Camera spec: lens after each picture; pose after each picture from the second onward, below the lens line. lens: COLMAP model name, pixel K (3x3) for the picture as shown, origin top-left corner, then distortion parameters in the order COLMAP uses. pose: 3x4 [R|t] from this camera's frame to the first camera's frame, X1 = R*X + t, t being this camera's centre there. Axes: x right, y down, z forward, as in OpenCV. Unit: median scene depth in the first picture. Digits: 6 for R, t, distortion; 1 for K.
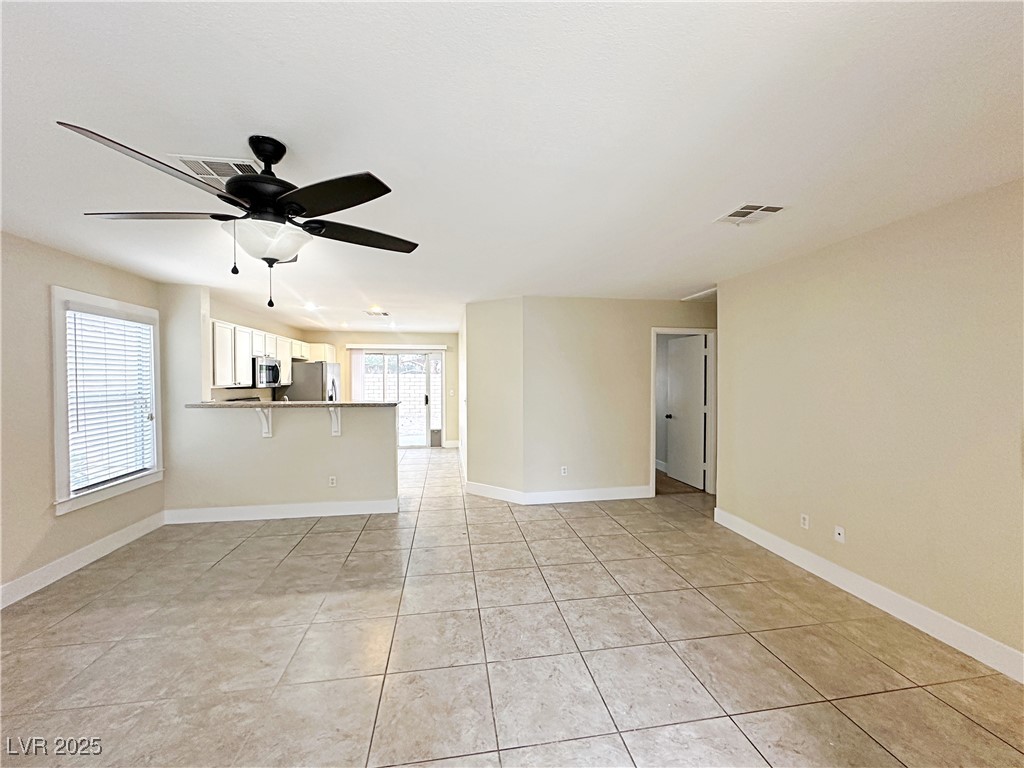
lens RADIAL K [[408.9, 0, 512.0], [0, 408.9, 384.0], [0, 0, 1]] dist [-0.001885, 0.000038]
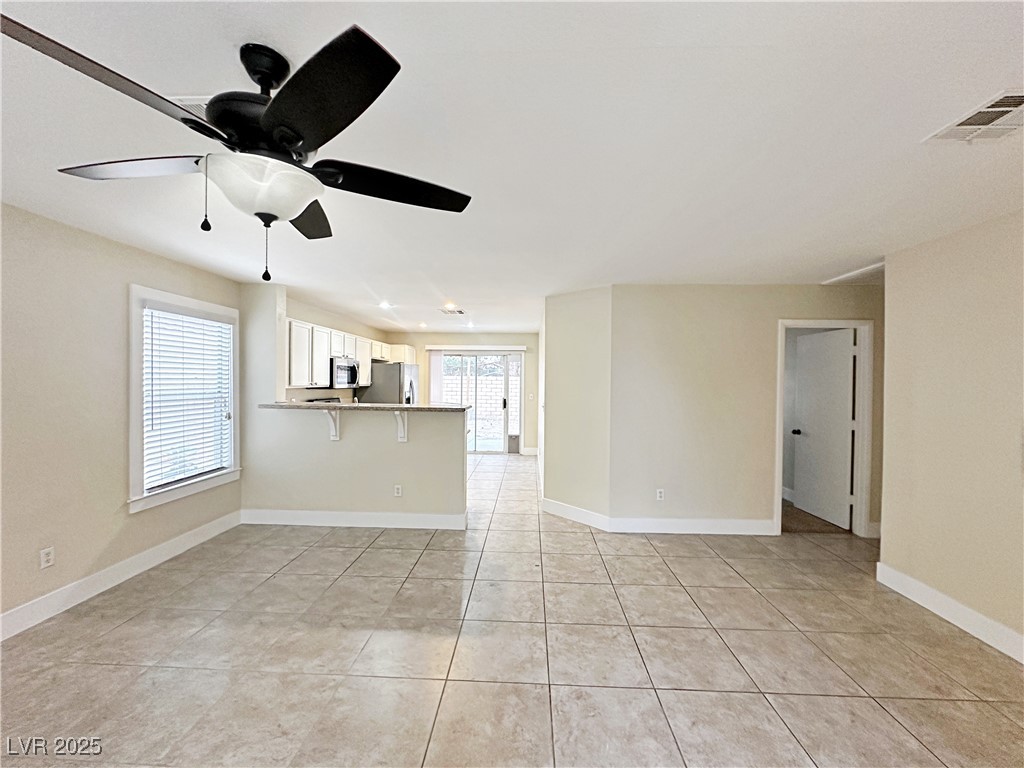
lens RADIAL K [[408.9, 0, 512.0], [0, 408.9, 384.0], [0, 0, 1]] dist [-0.001885, 0.000038]
pose [[0.979404, 0.013173, -0.201480, -0.002529], [-0.014771, 0.999870, -0.006427, -0.001782], [0.201370, 0.009271, 0.979471, 0.154342]]
